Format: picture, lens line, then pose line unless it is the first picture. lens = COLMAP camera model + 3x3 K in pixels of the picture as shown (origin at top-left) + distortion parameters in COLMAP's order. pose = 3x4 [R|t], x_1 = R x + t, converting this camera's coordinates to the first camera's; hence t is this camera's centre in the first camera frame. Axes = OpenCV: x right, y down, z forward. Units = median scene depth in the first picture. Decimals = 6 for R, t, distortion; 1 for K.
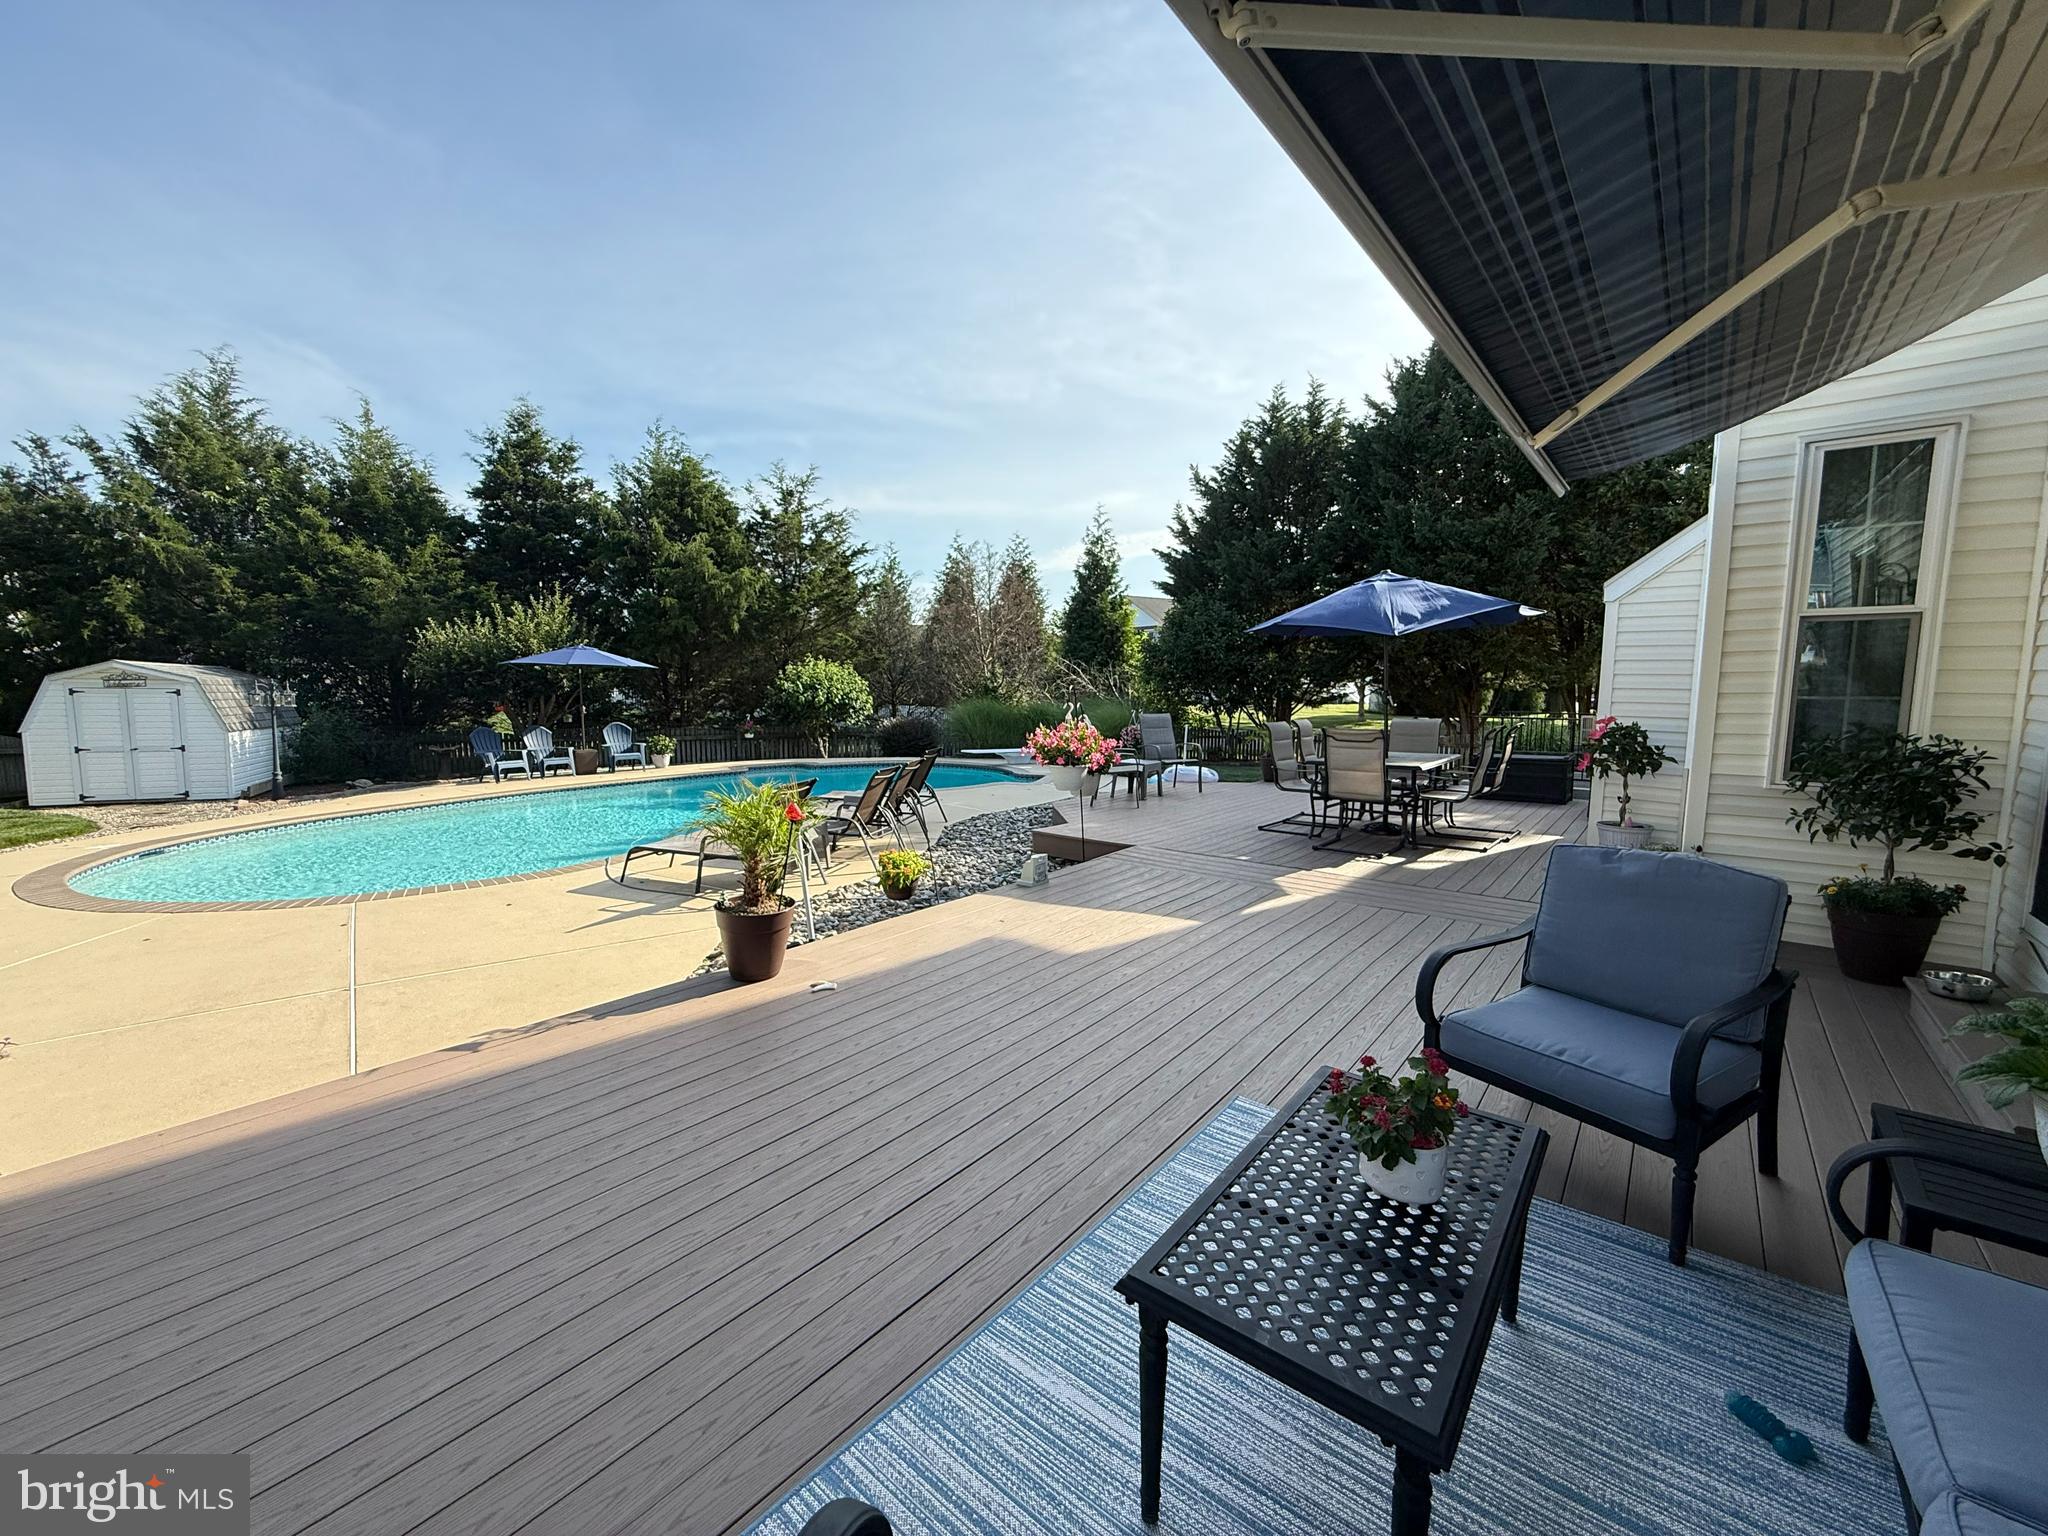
lens RADIAL K [[795.9, 0, 1014.6], [0, 795.9, 774.0], [0, 0, 1]] dist [0.001931, 0.000399]
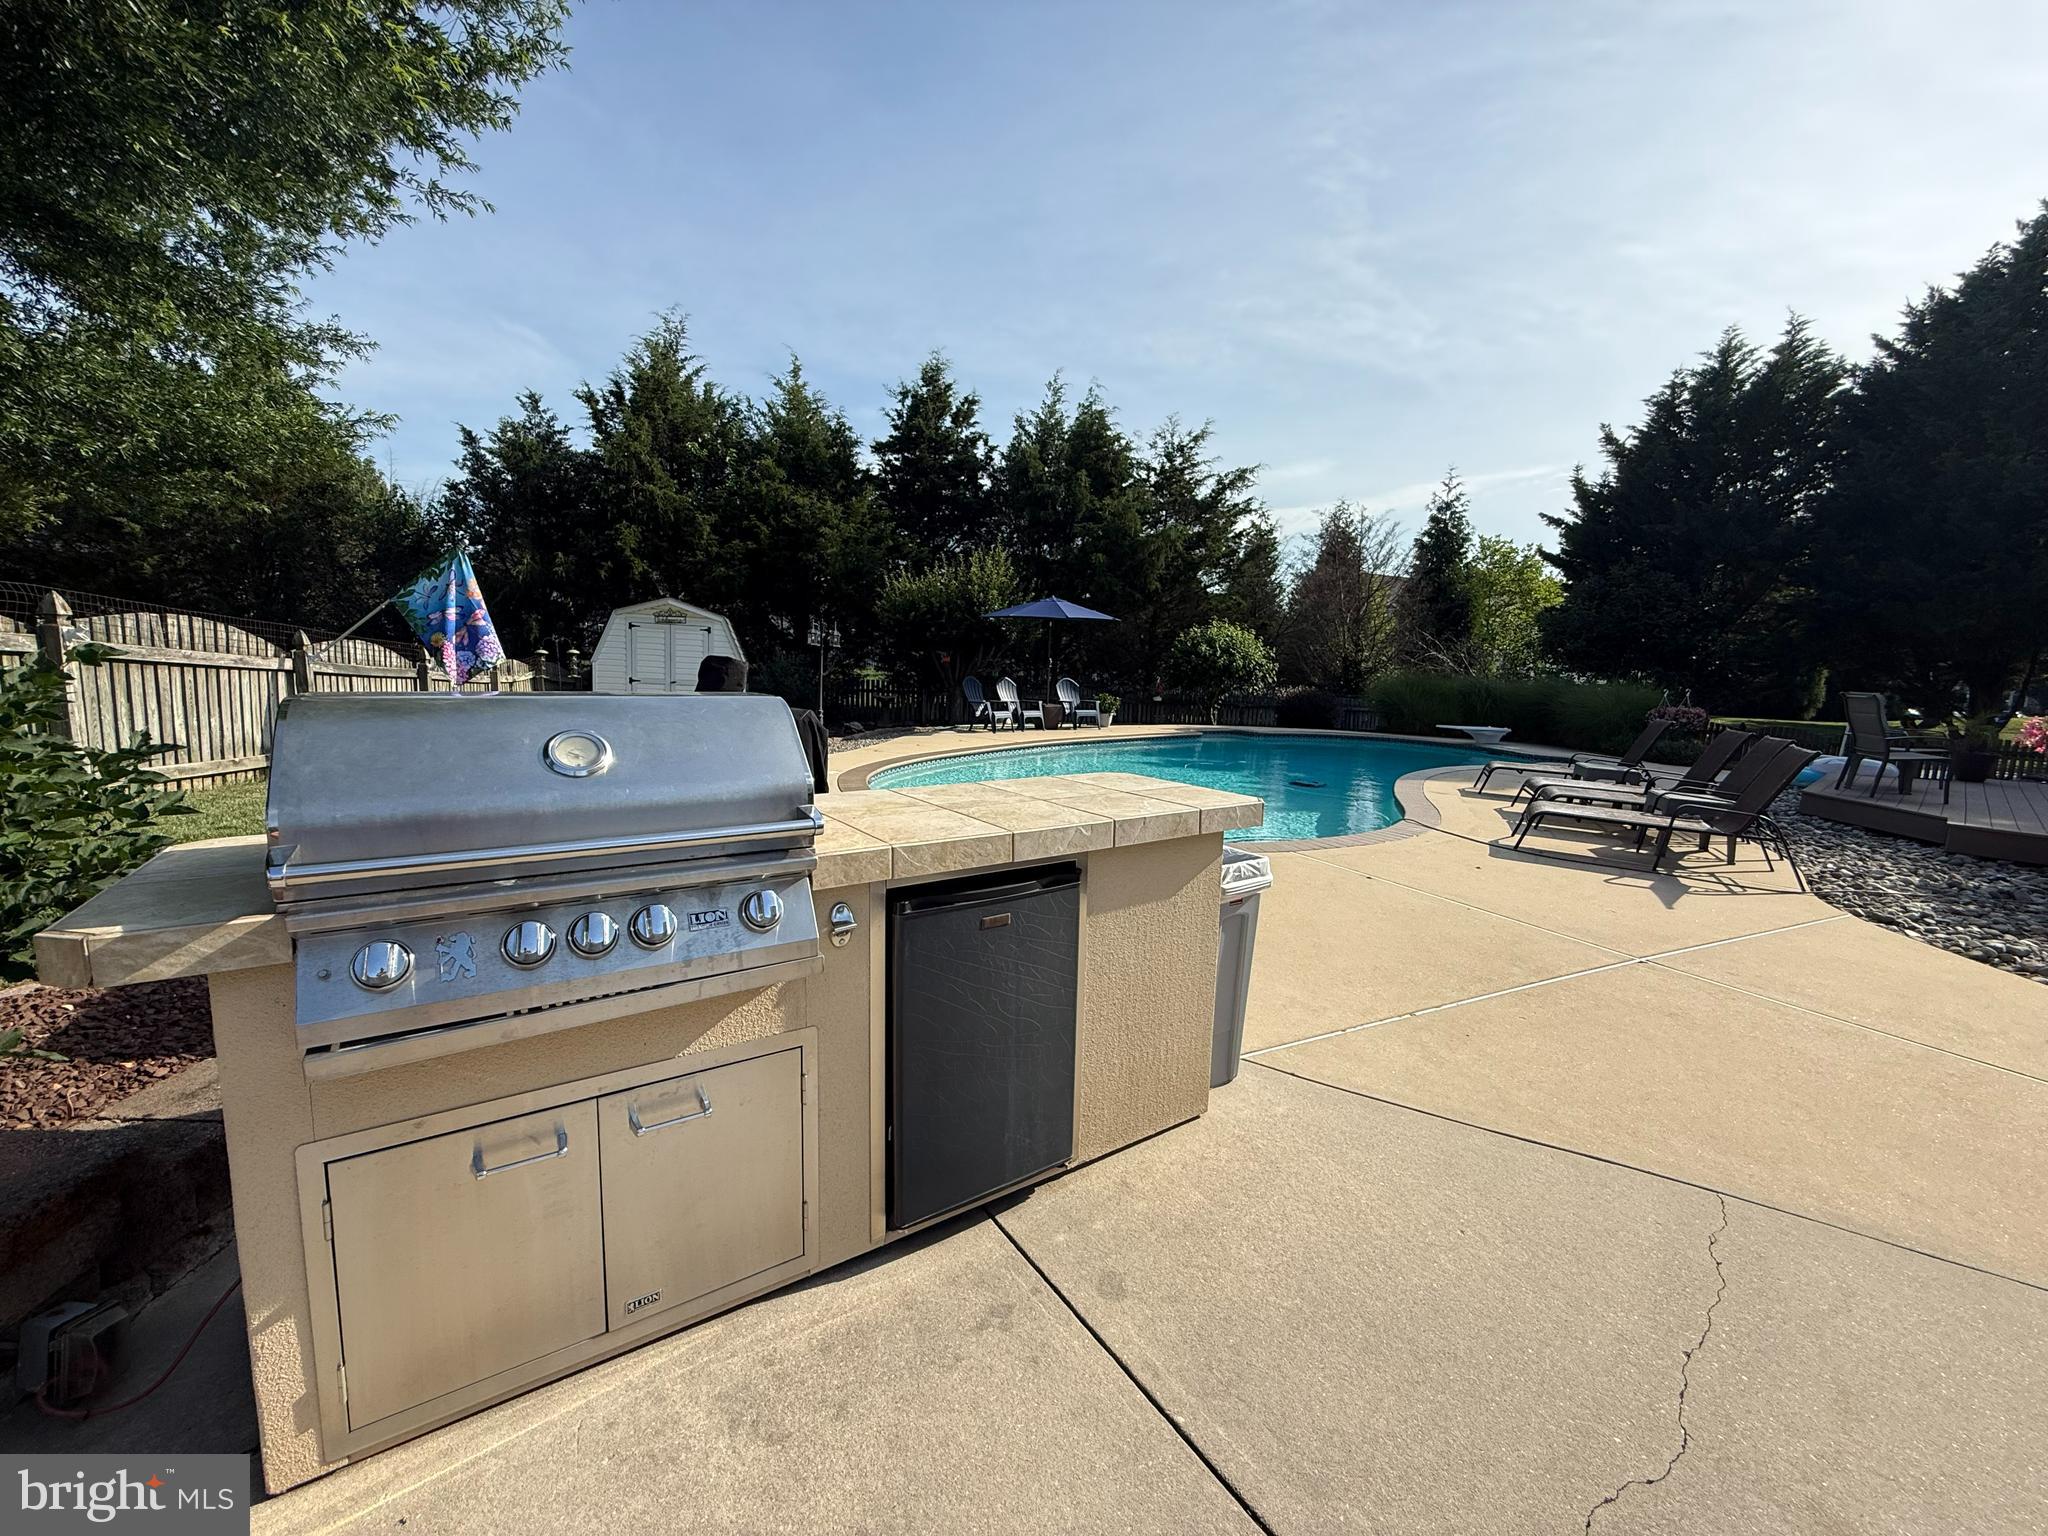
lens RADIAL K [[821.8, 0, 1024.0], [0, 821.8, 768.0], [0, 0, 1]] dist [0.001160, 0.000470]
pose [[0.986508, 0.059876, -0.152368, -0.319055], [-0.057700, 0.998159, 0.018667, 0.024248], [0.153205, -0.009624, 0.988148, -0.007293]]
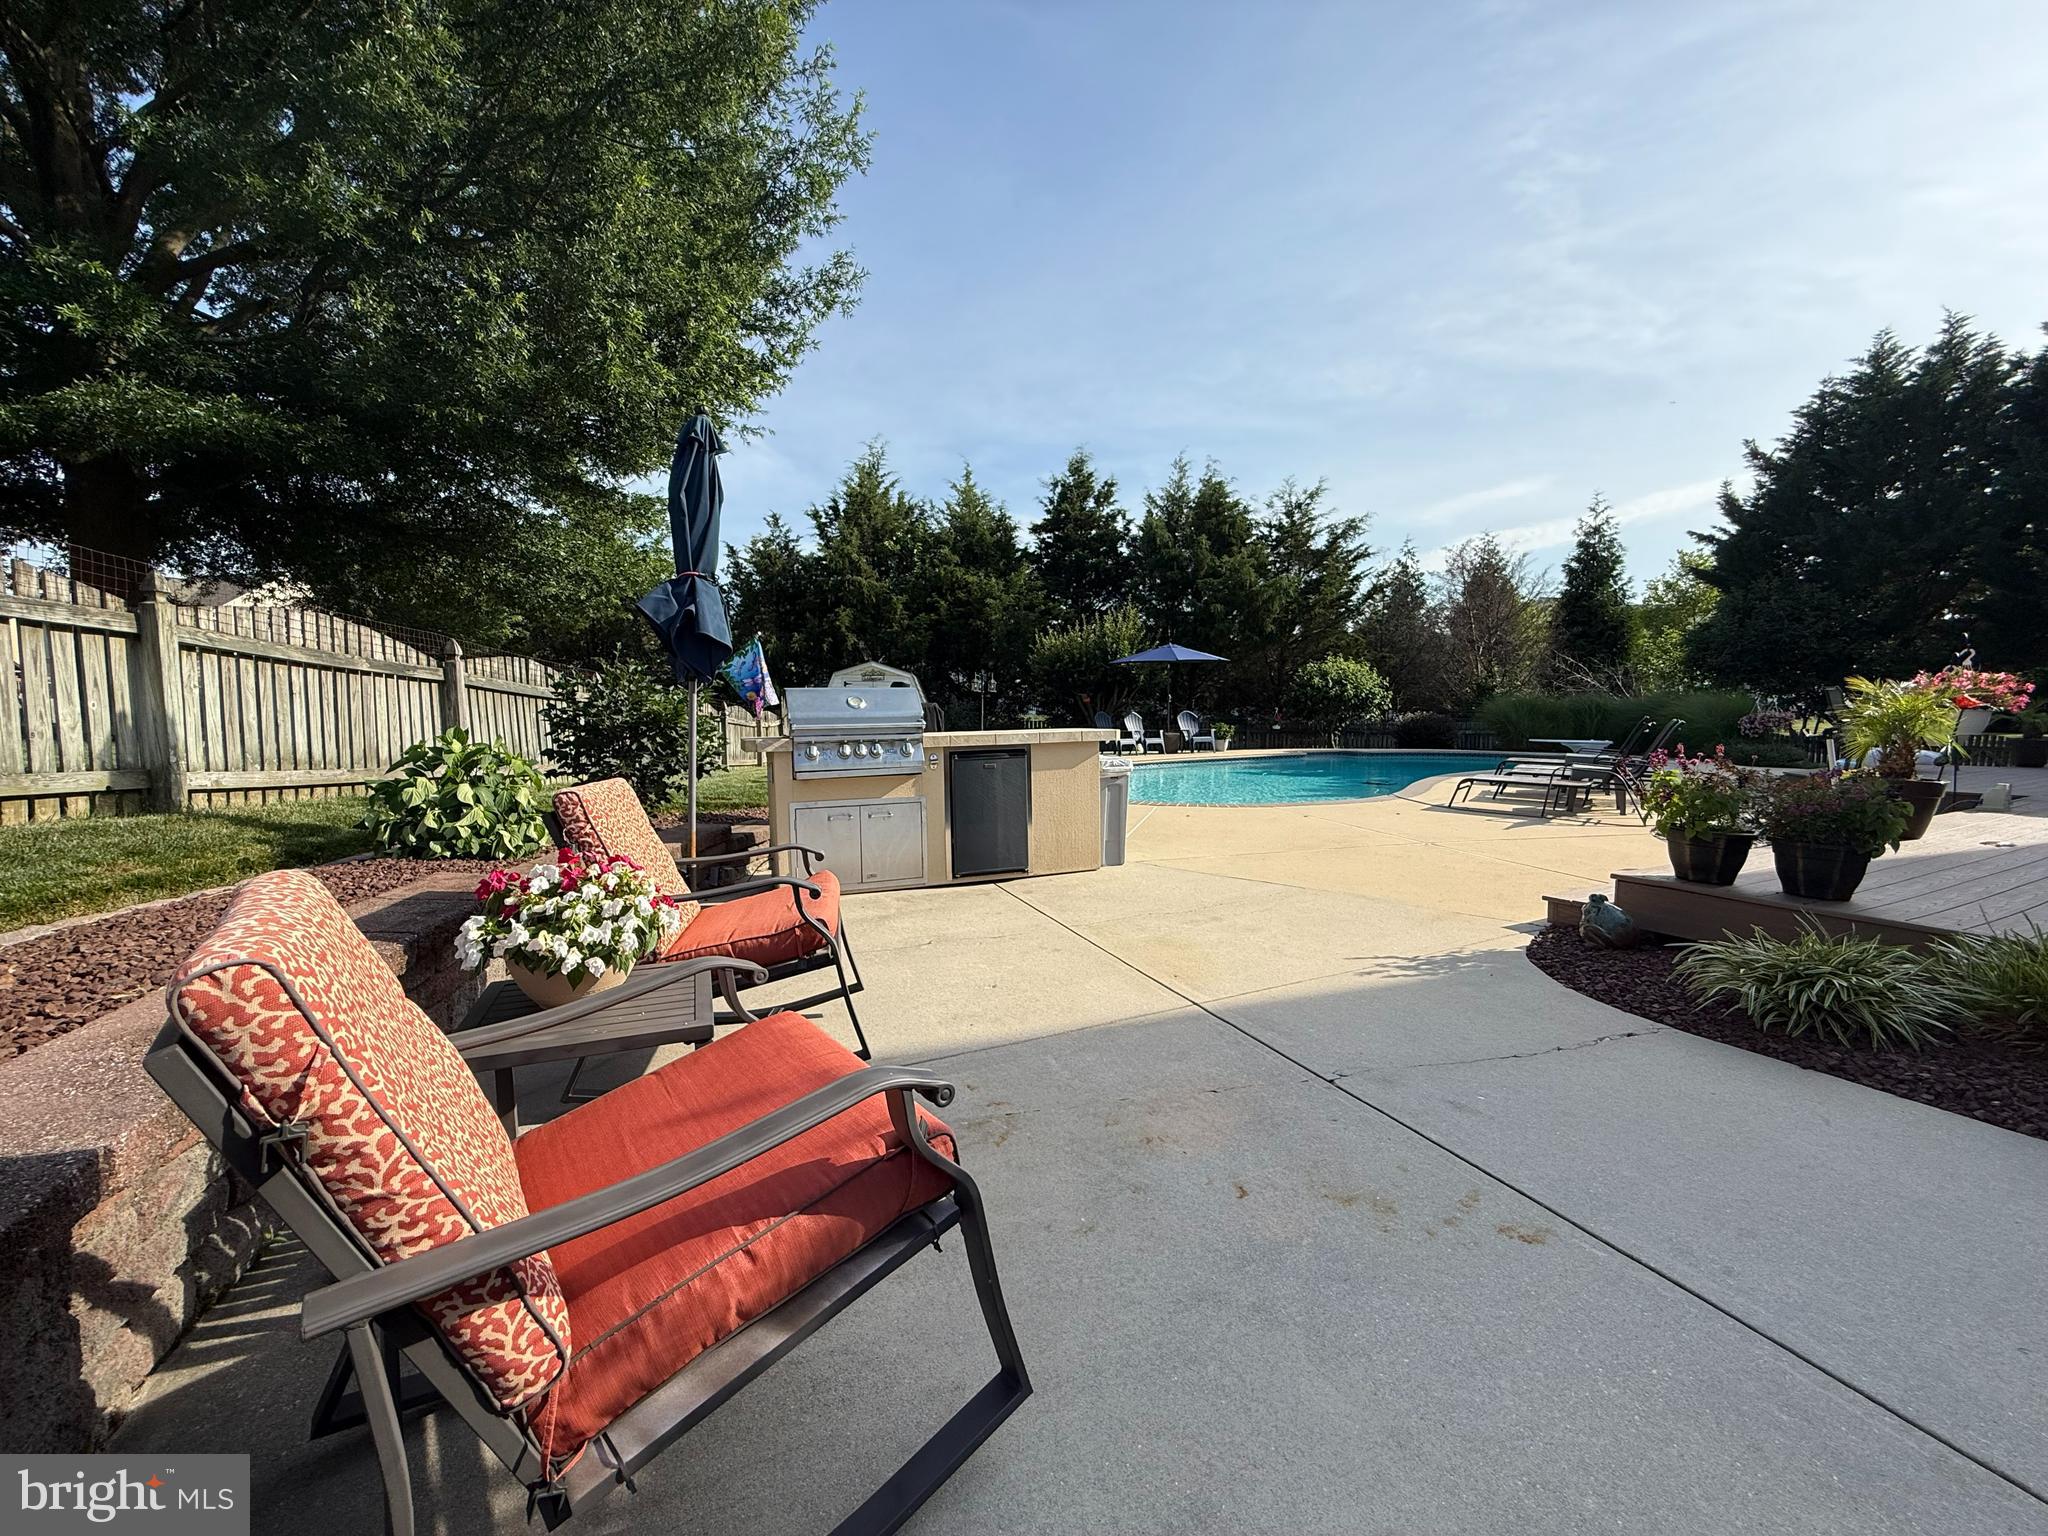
lens RADIAL K [[821.8, 0, 1024.0], [0, 821.8, 768.0], [0, 0, 1]] dist [0.001160, 0.000470]
pose [[0.929227, 0.025786, -0.368610, -0.225940], [-0.040265, 0.998688, -0.031641, 0.053305], [0.367310, 0.044243, 0.929046, -0.158722]]
